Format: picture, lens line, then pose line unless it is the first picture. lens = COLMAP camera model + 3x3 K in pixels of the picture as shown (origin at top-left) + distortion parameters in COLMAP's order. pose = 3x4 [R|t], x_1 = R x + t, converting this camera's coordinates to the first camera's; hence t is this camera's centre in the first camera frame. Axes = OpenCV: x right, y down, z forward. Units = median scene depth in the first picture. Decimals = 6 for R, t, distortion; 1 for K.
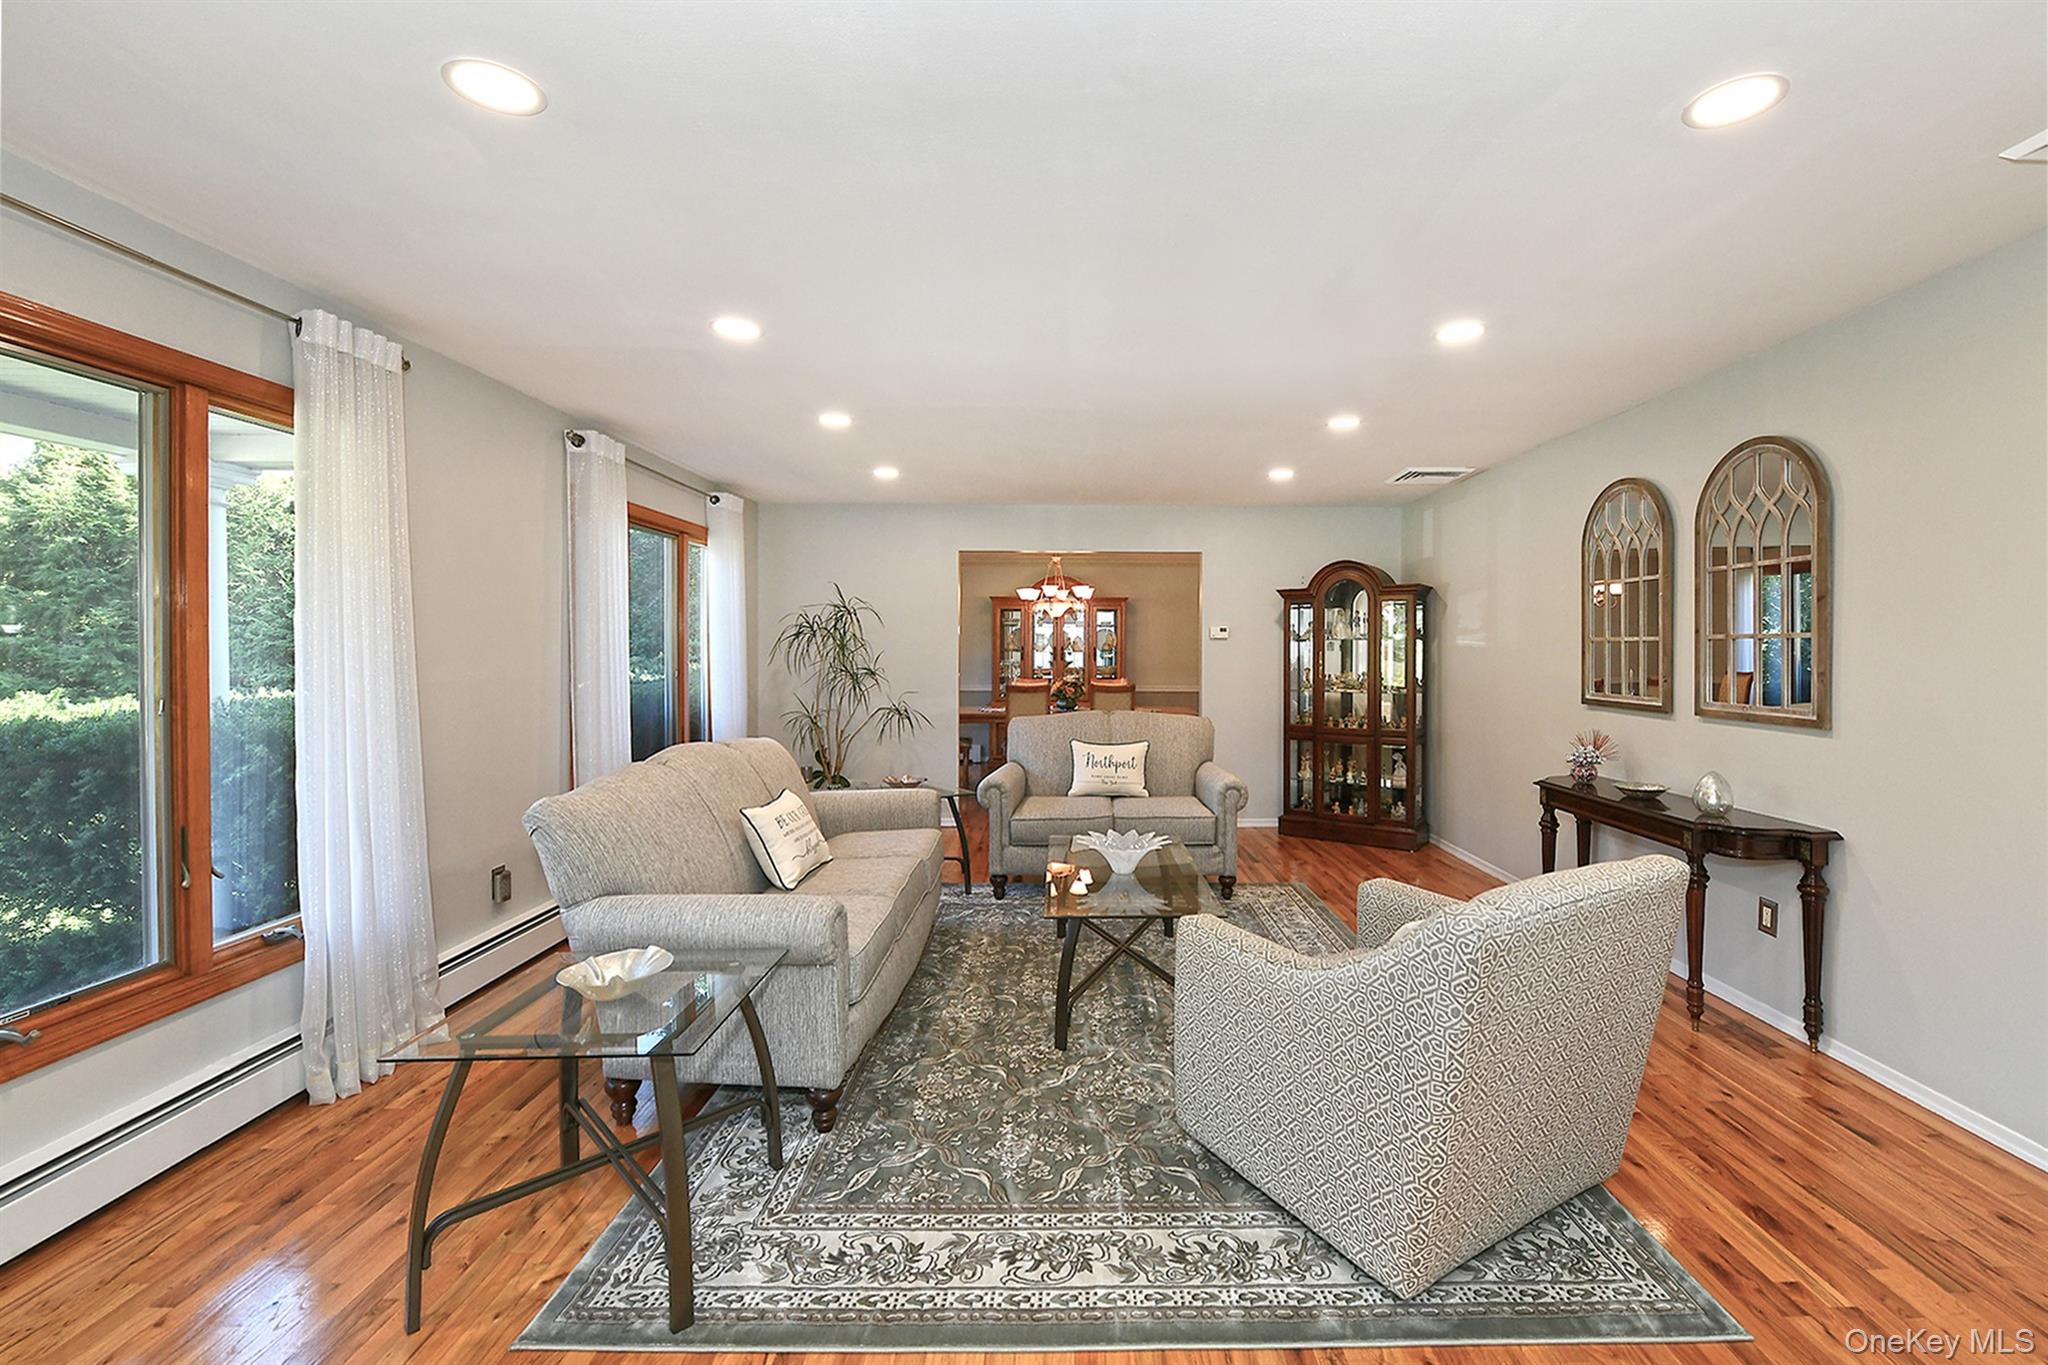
lens RADIAL K [[851.9, 0, 1070.4], [0, 851.9, 677.3], [0, 0, 1]] dist [-0.017609, -0.000365]
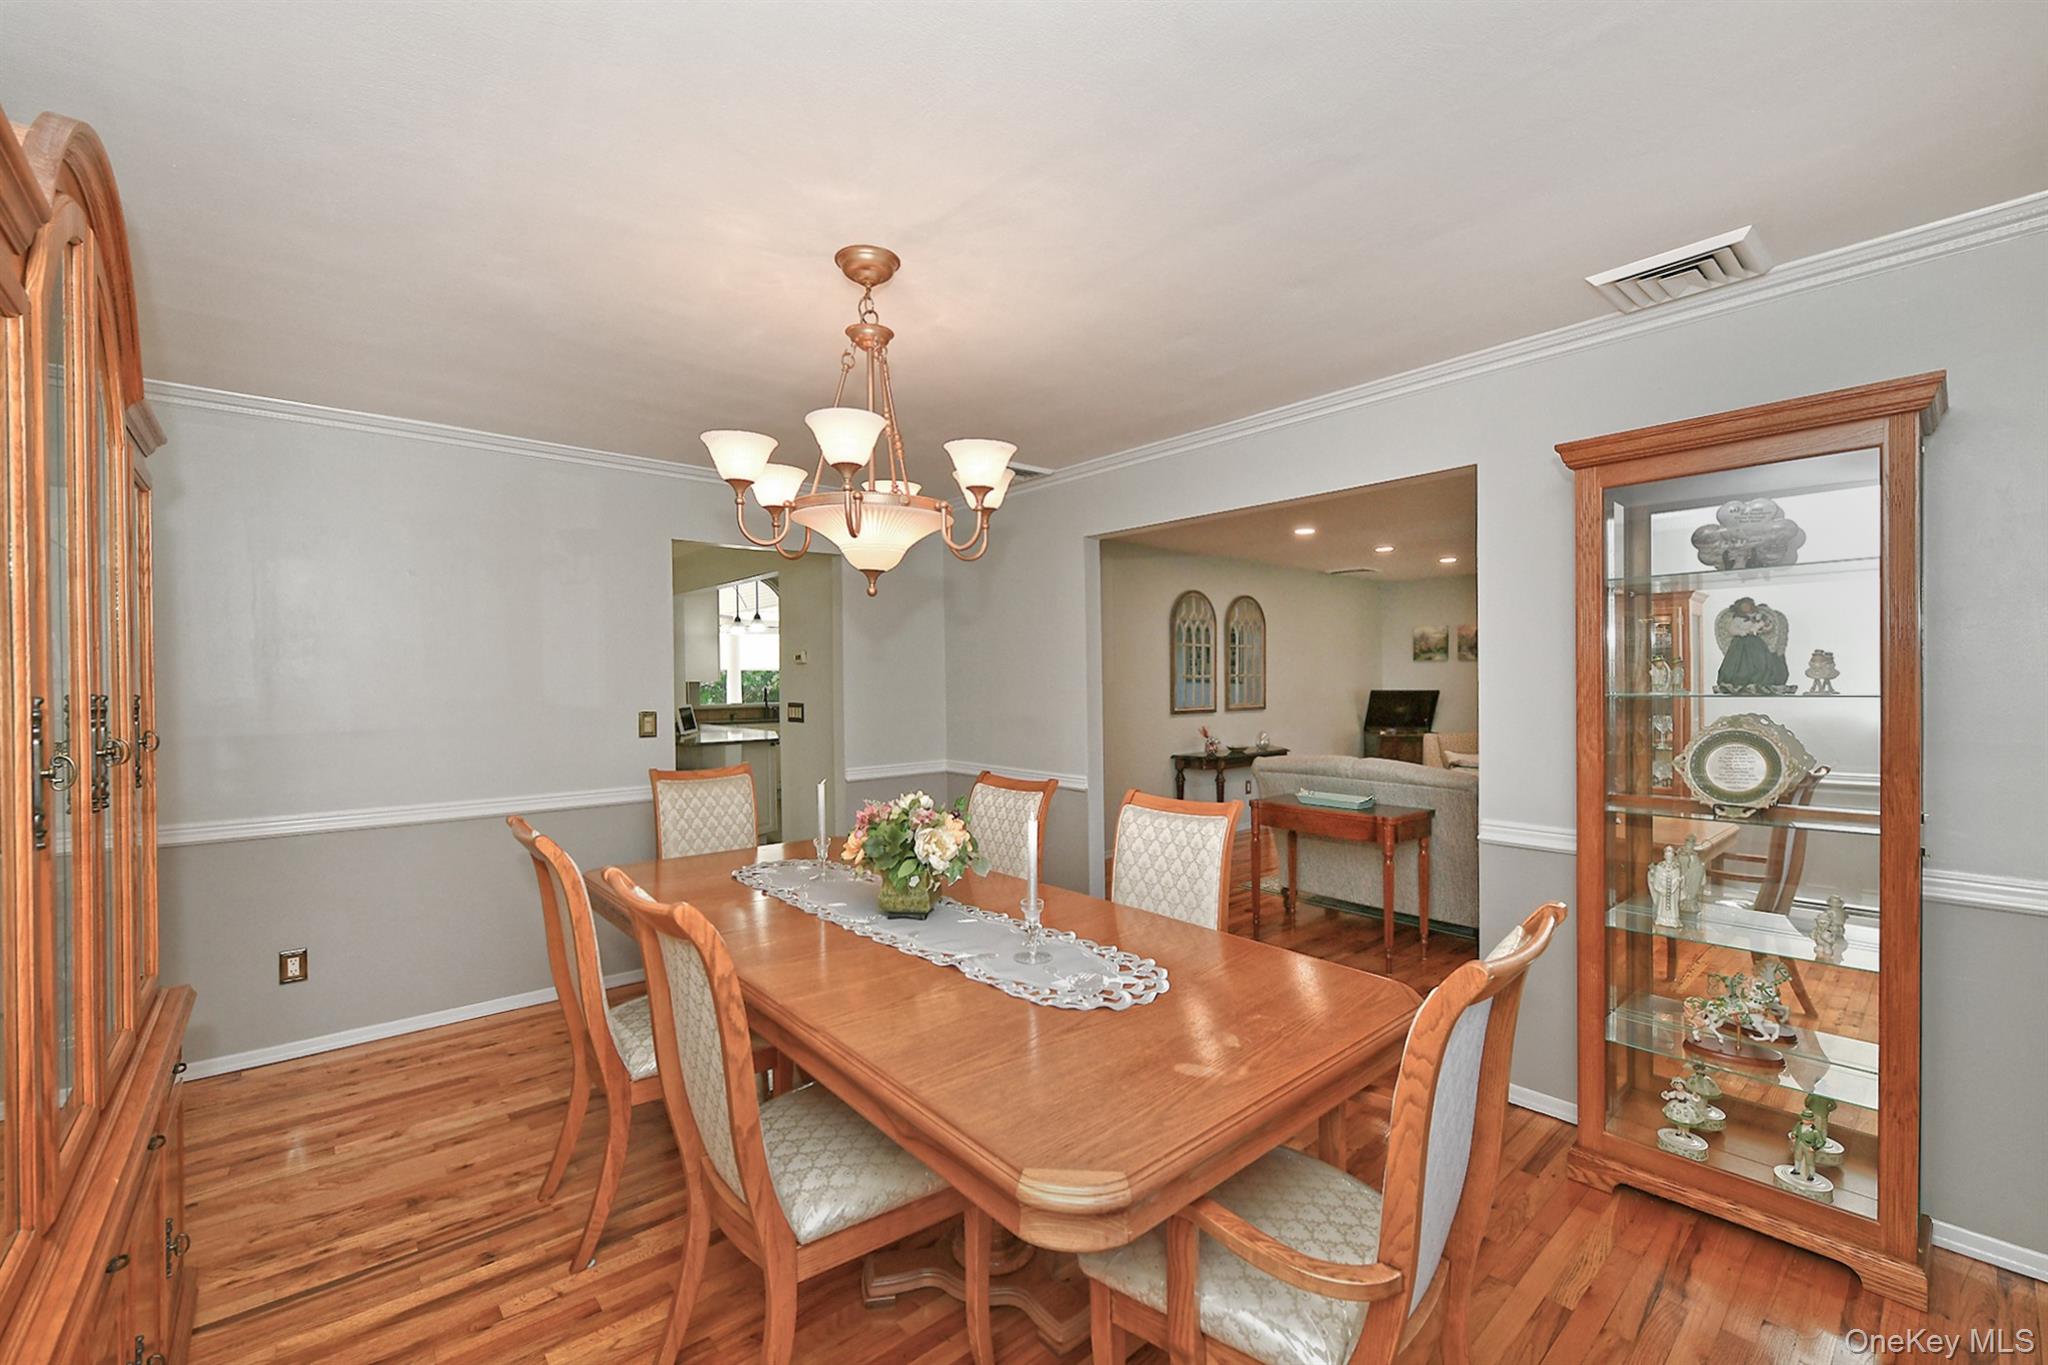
lens RADIAL K [[853.6, 0, 1011.1], [0, 853.6, 686.6], [0, 0, 1]] dist [0.000718, -0.002654]
pose [[-0.633297, -0.002802, 0.773904, -0.623614], [0.031633, 0.999064, 0.029503, -0.100739], [-0.773262, 0.043165, -0.632616, 2.819617]]
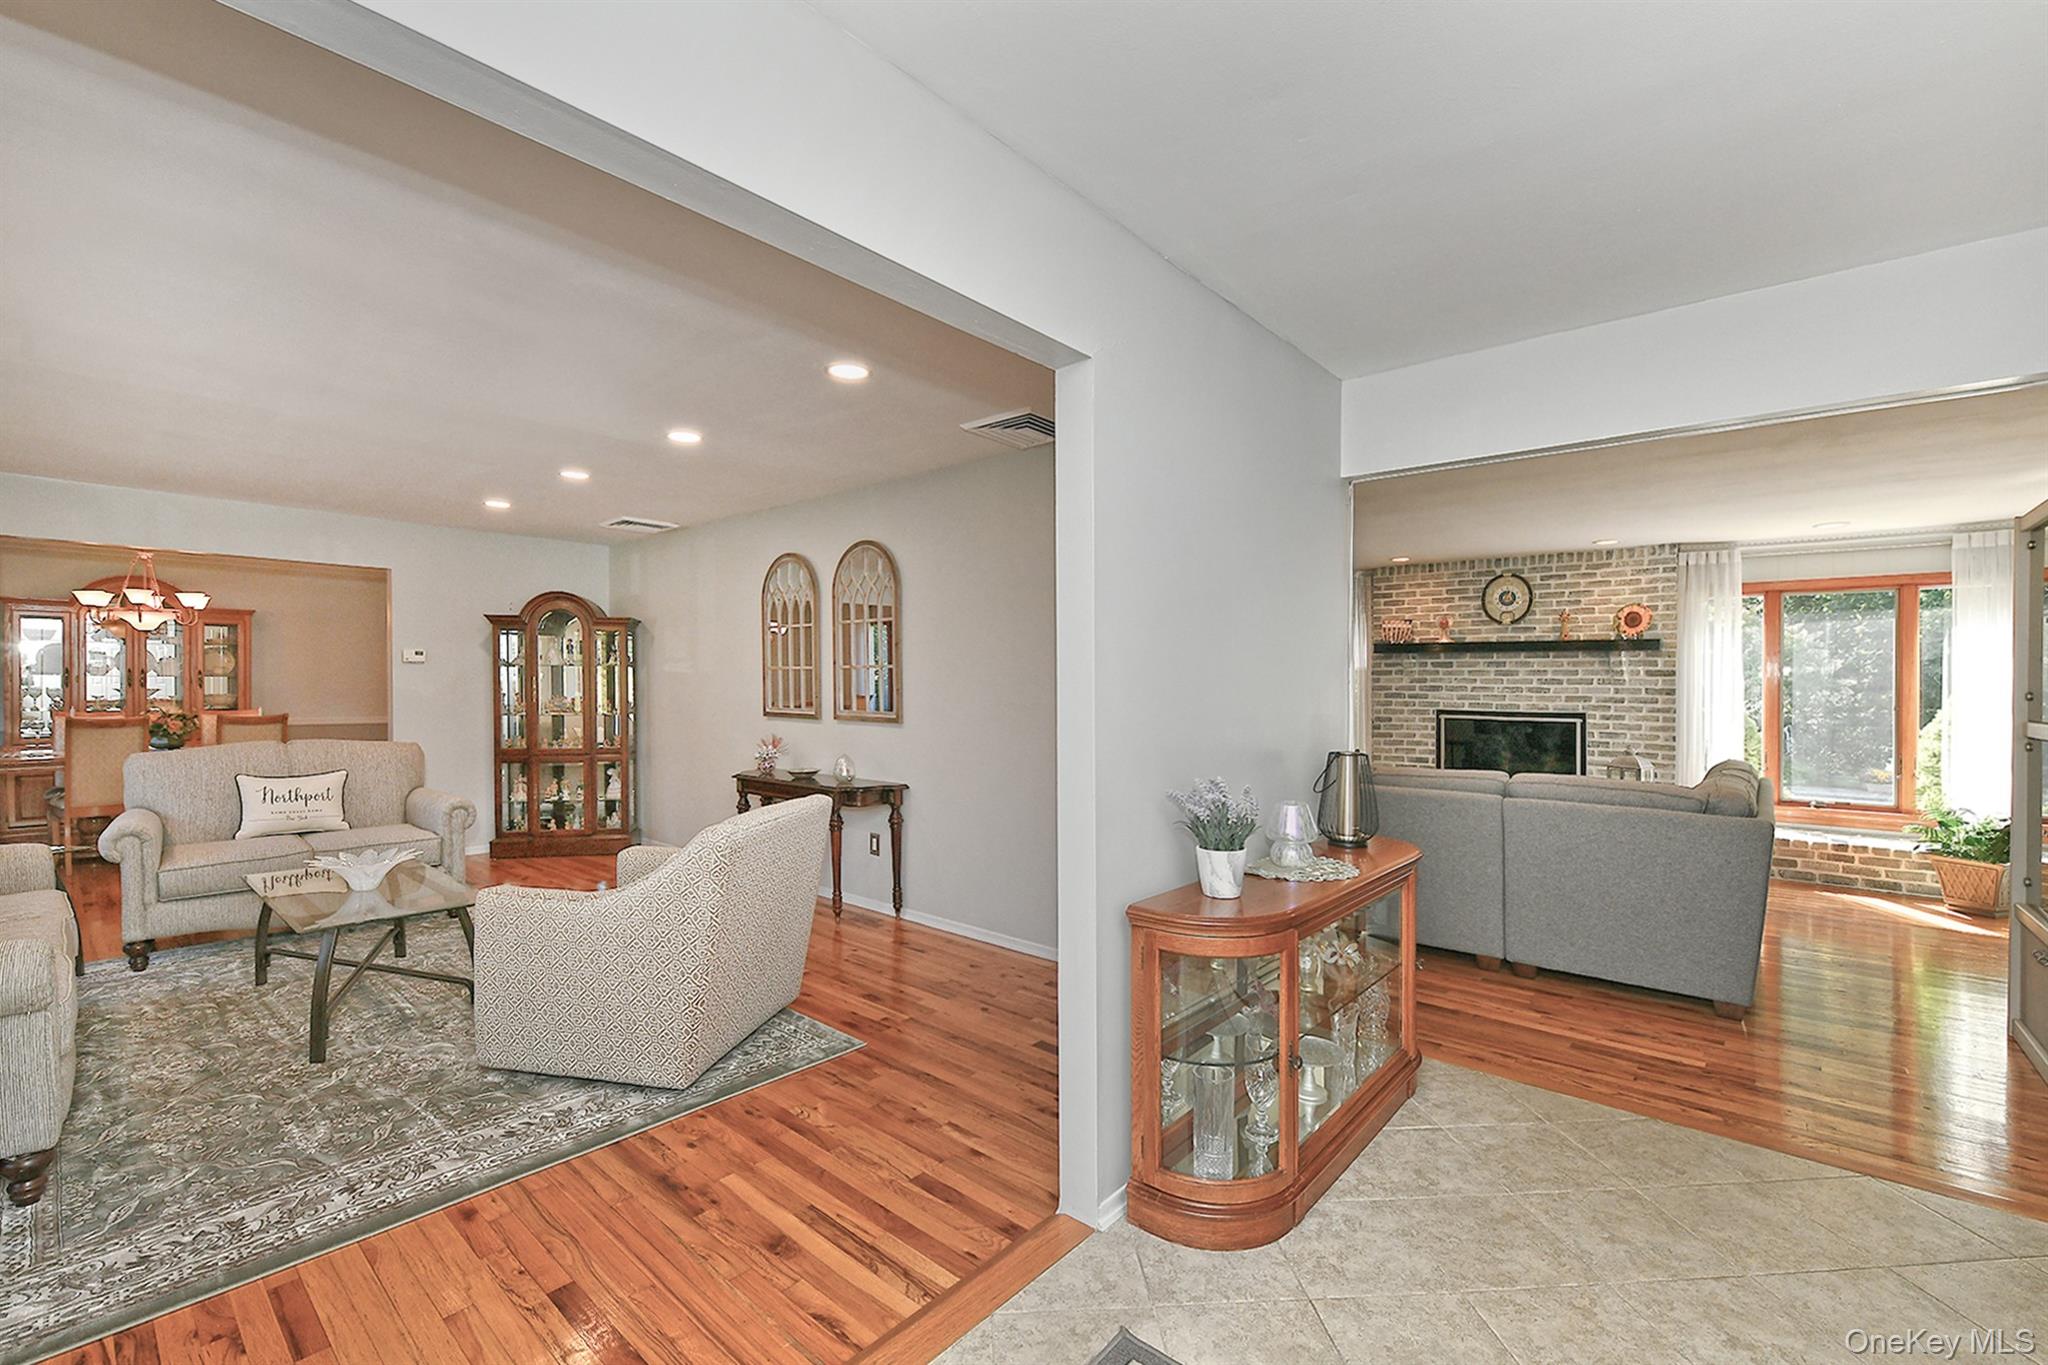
lens RADIAL K [[853.6, 0, 1011.1], [0, 853.6, 686.6], [0, 0, 1]] dist [0.000718, -0.002654]
pose [[0.667221, 0.001708, 0.744858, -0.172109], [0.017704, 0.999678, -0.018152, 0.019681], [-0.744649, 0.025298, 0.666976, -0.237741]]
